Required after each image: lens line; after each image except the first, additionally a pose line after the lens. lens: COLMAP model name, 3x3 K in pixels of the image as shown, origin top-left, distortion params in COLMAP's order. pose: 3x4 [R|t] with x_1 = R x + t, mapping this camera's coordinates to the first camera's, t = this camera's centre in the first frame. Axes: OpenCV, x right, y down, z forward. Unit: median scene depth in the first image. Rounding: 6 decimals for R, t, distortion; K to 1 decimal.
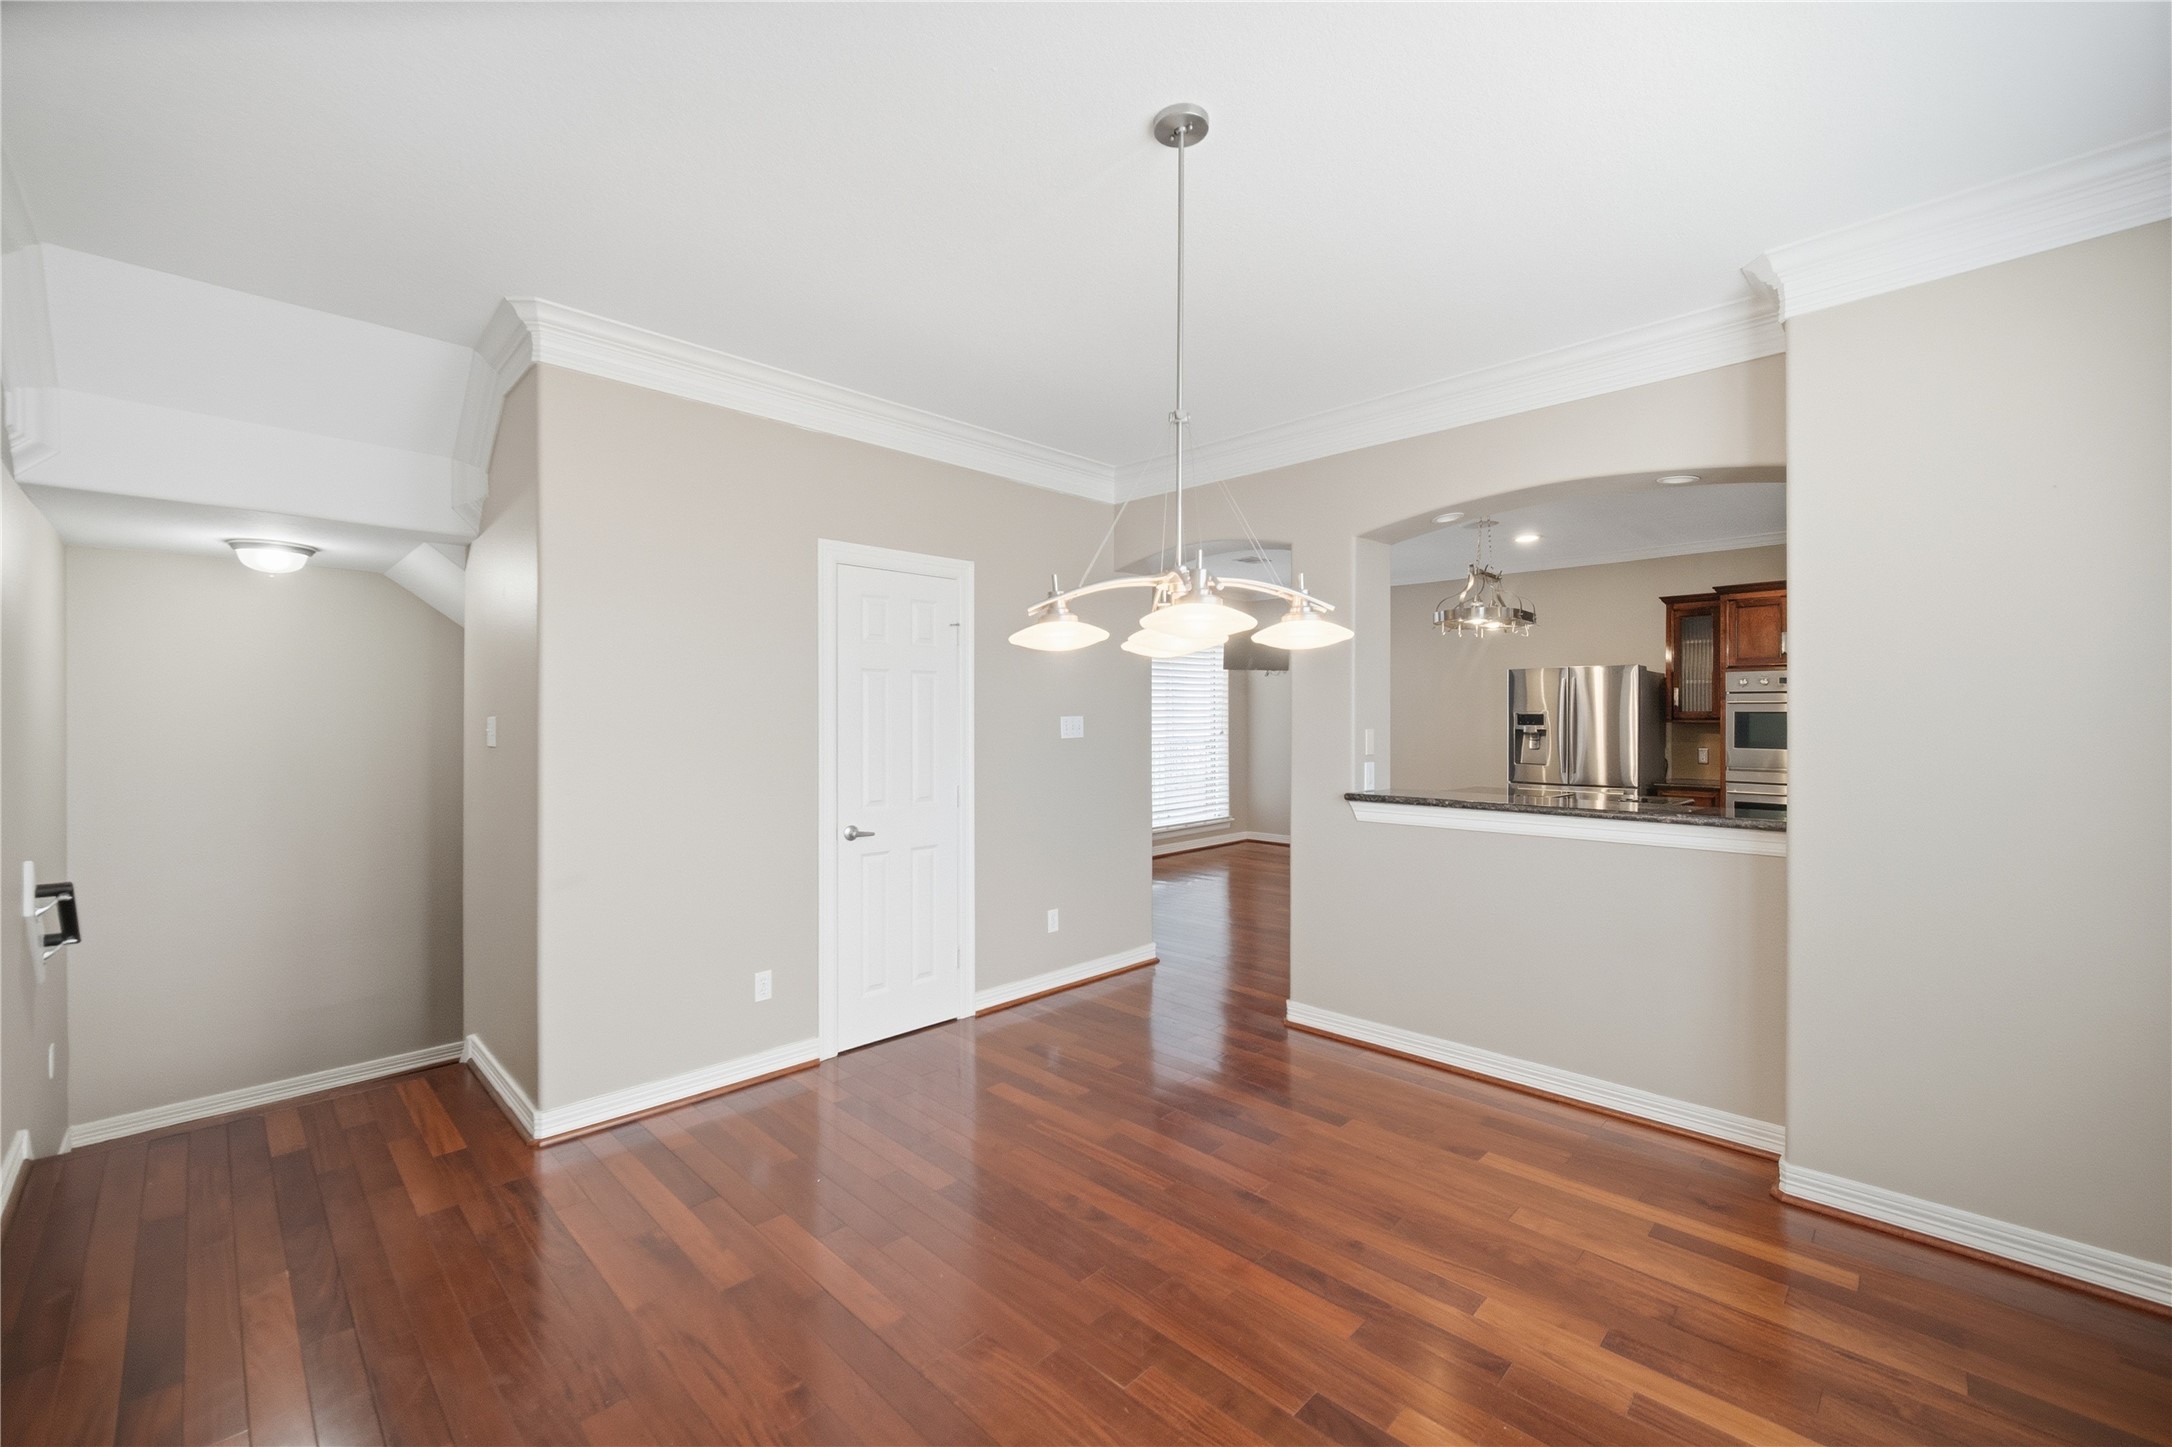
lens RADIAL K [[881.2, 0, 1086.1], [0, 881.2, 717.0], [0, 0, 1]] dist [-0.001746, -0.000132]
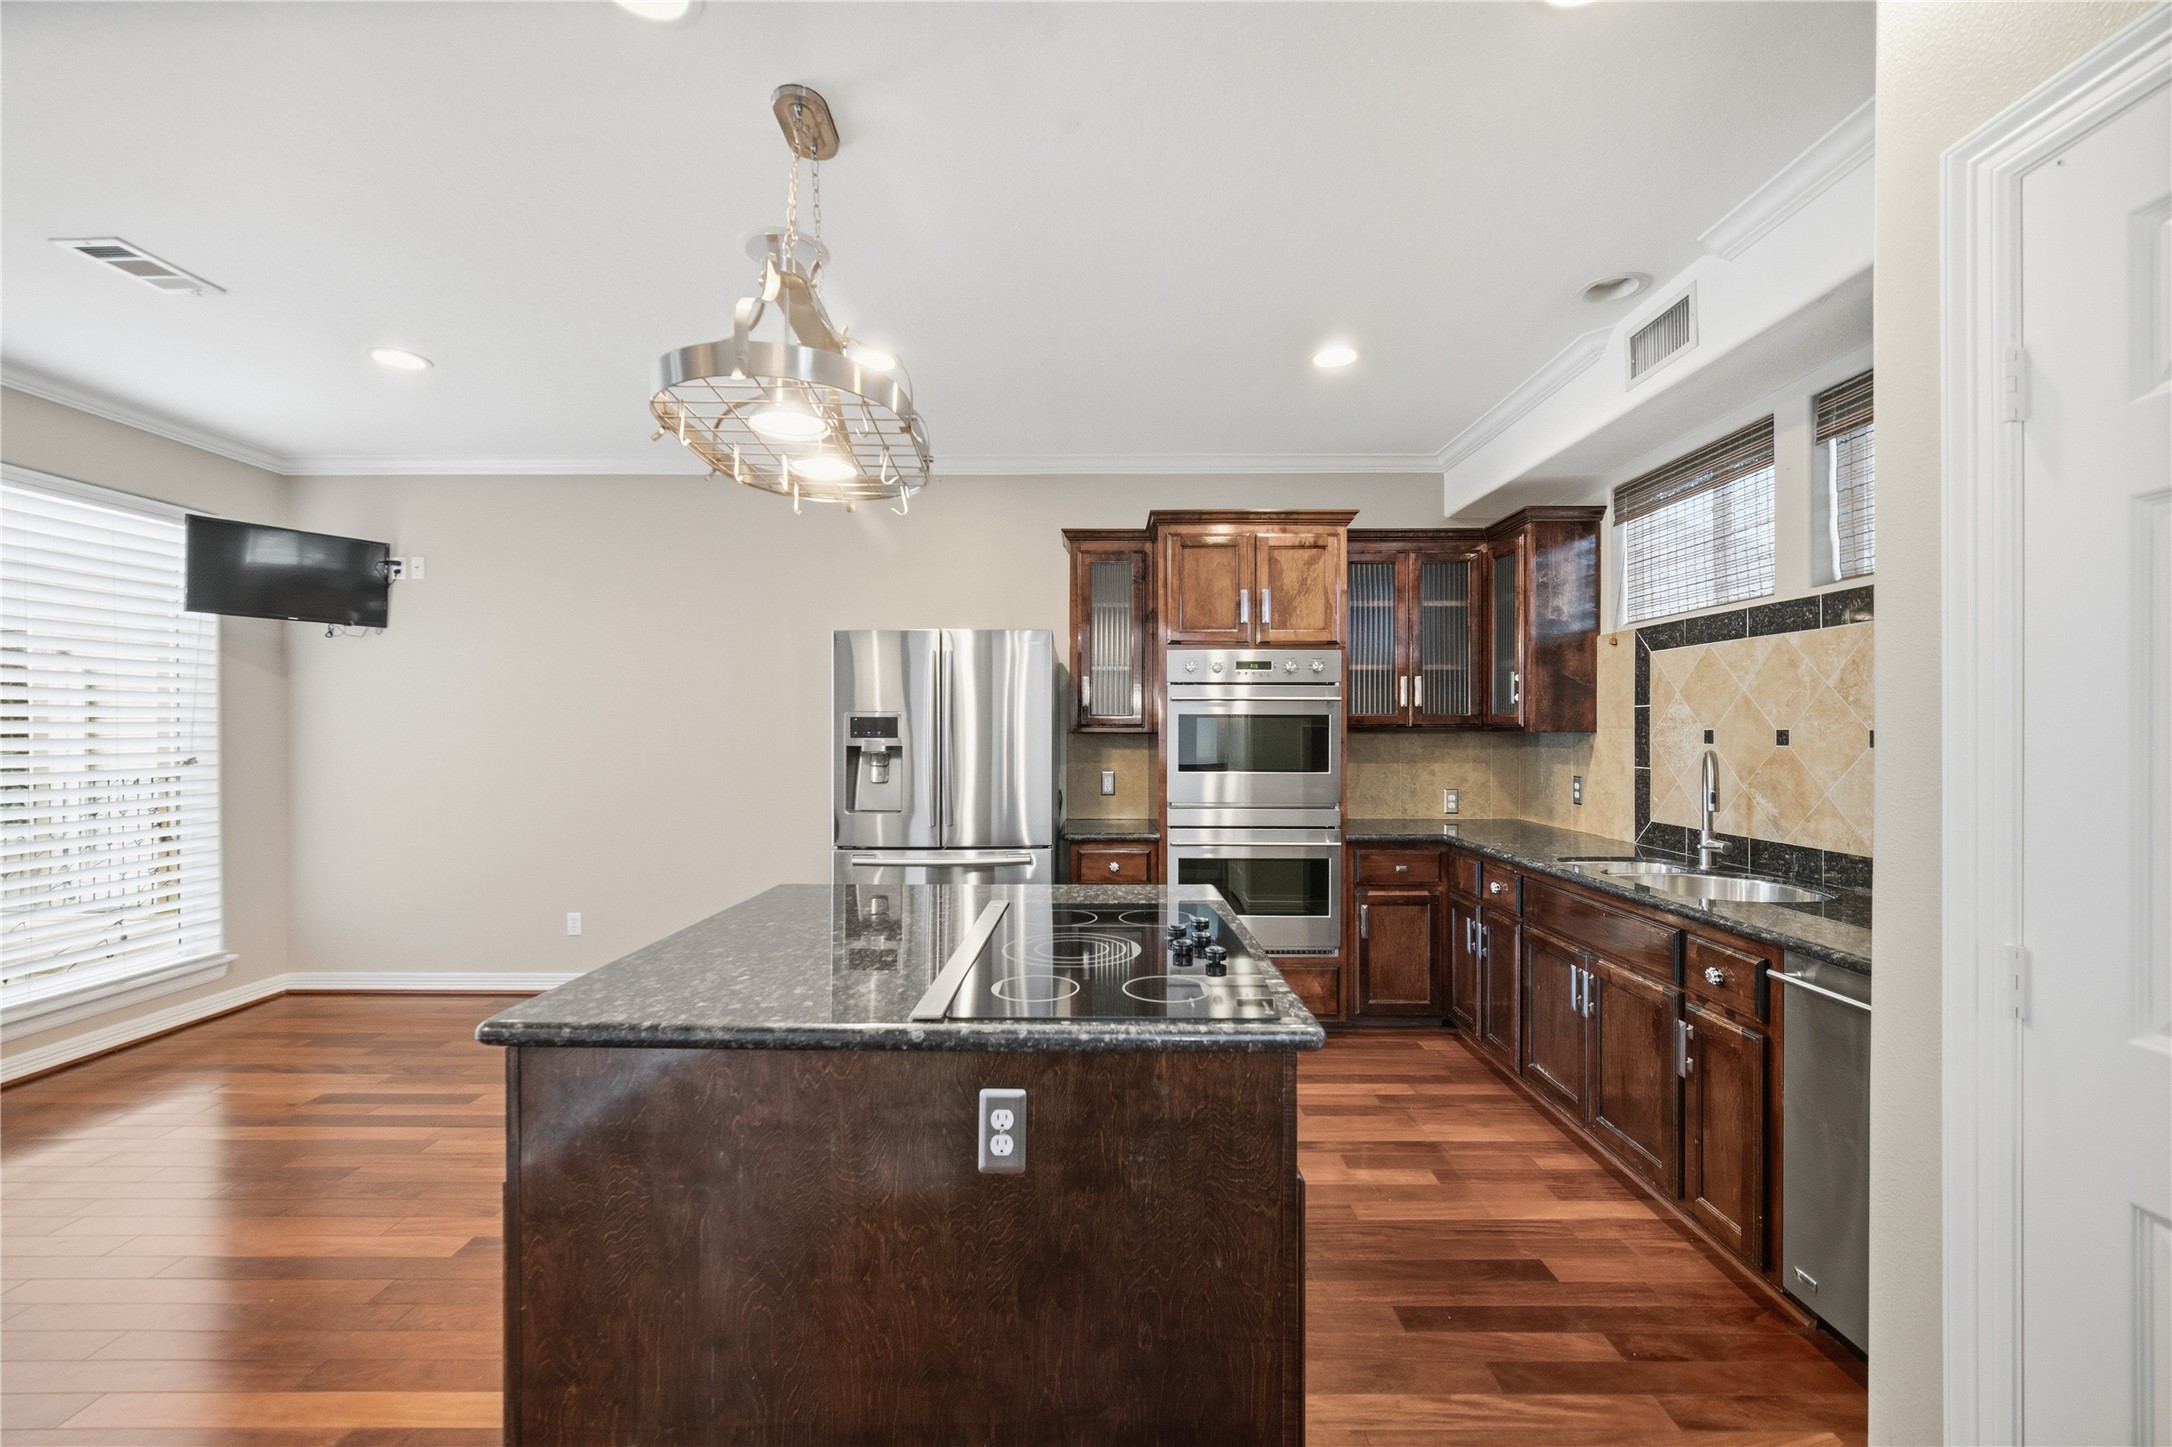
lens RADIAL K [[881.2, 0, 1089.9], [0, 881.2, 731.1], [0, 0, 1]] dist [-0.001746, -0.000132]
pose [[0.714759, -0.003549, 0.699362, 0.234619], [0.001204, 0.999992, 0.003844, 0.003457], [-0.699370, -0.001906, 0.714757, 0.547120]]
